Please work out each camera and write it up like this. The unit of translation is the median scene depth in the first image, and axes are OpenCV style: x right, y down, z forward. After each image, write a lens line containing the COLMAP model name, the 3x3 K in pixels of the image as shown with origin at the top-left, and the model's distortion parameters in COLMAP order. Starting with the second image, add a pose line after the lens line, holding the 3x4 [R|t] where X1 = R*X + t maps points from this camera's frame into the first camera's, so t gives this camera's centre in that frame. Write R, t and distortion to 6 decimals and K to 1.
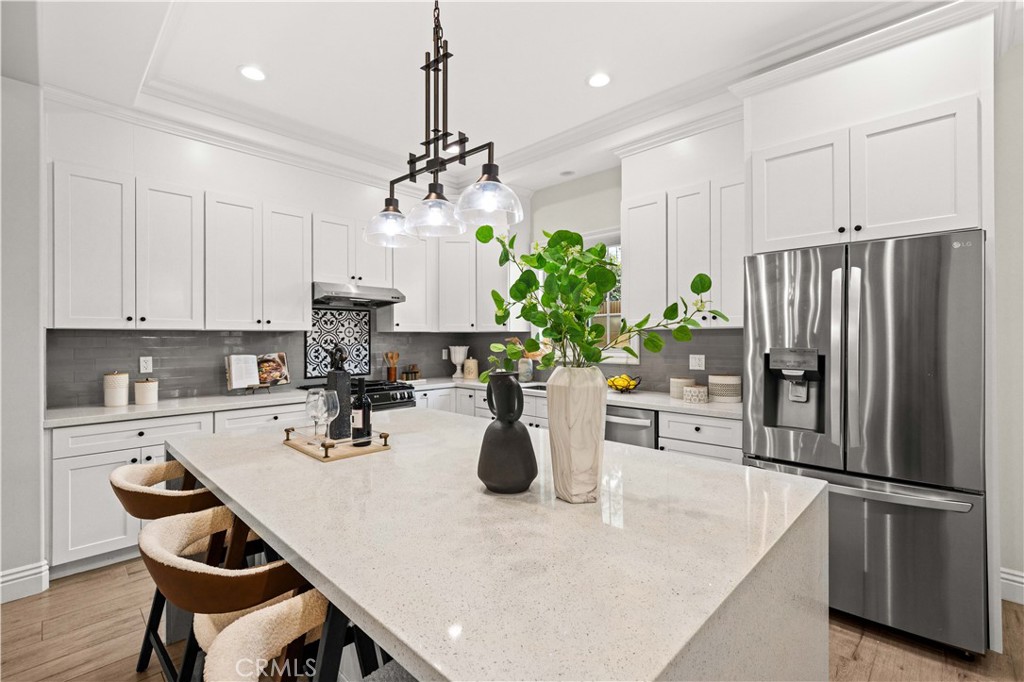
lens RADIAL K [[455.5, 0, 513.9], [0, 455.5, 337.1], [0, 0, 1]] dist [-0.001674, -0.000207]
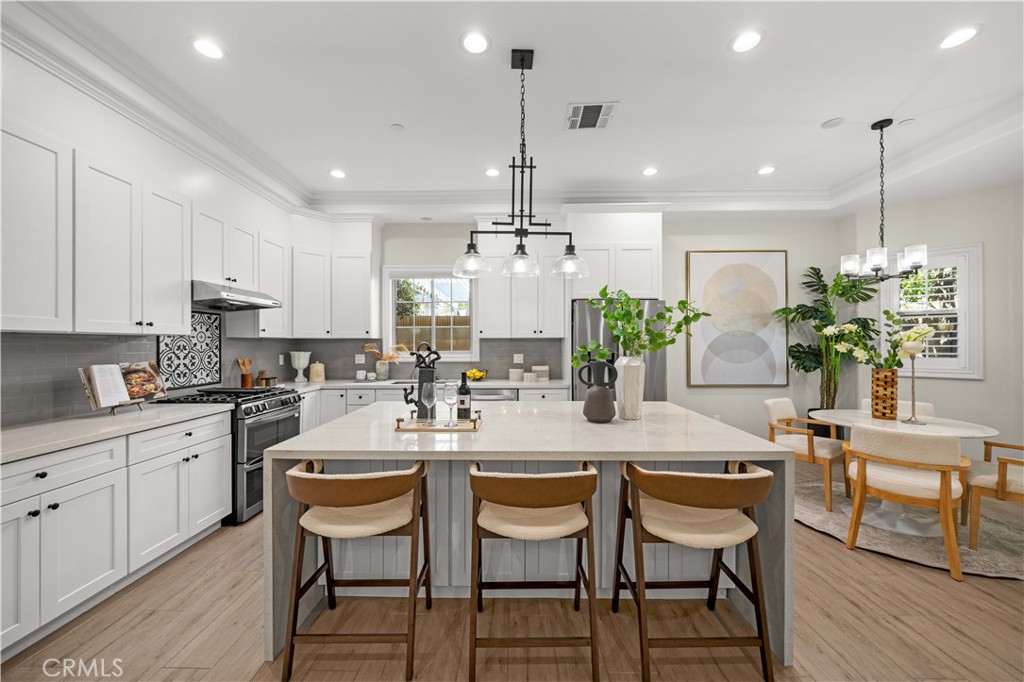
lens RADIAL K [[385.7, 0, 510.8], [0, 385.7, 343.2], [0, 0, 1]] dist [-0.000923, -0.000169]
pose [[0.725328, 0.001819, 0.688401, -0.503374], [-0.000984, 0.999998, -0.001605, 0.002211], [-0.688403, 0.000487, 0.725328, 0.029068]]
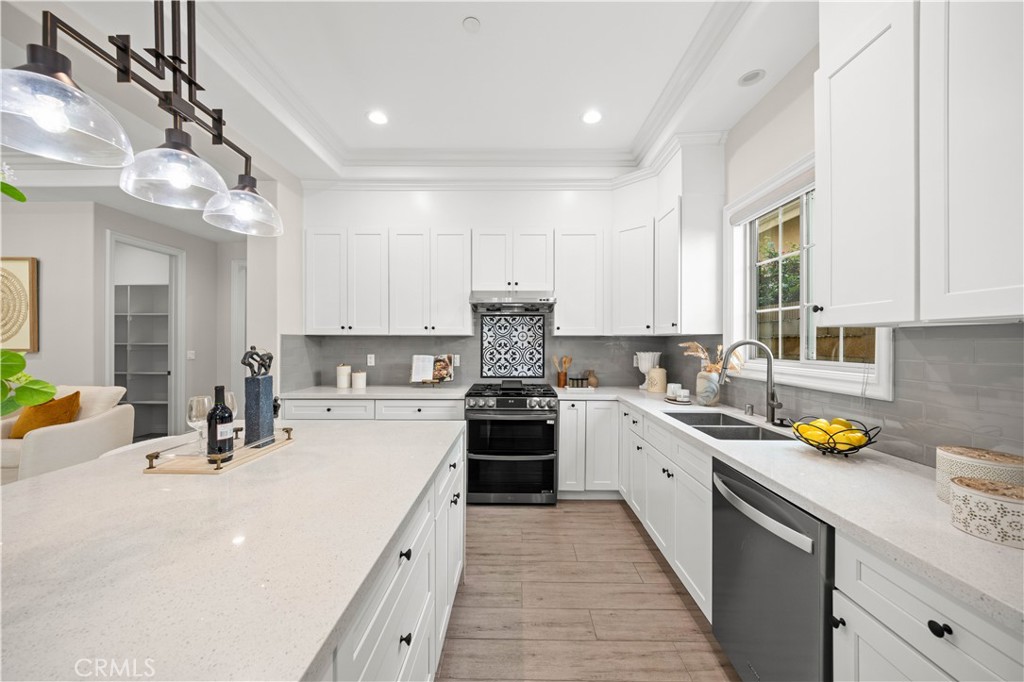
lens RADIAL K [[378.4, 0, 512.0], [0, 378.4, 341.0], [0, 0, 1]] dist [0.000799, -0.000027]
pose [[0.683724, 0.004176, -0.729729, 0.294413], [-0.003505, 0.999991, 0.002438, -0.002116], [0.729732, 0.000891, 0.683733, 0.438351]]
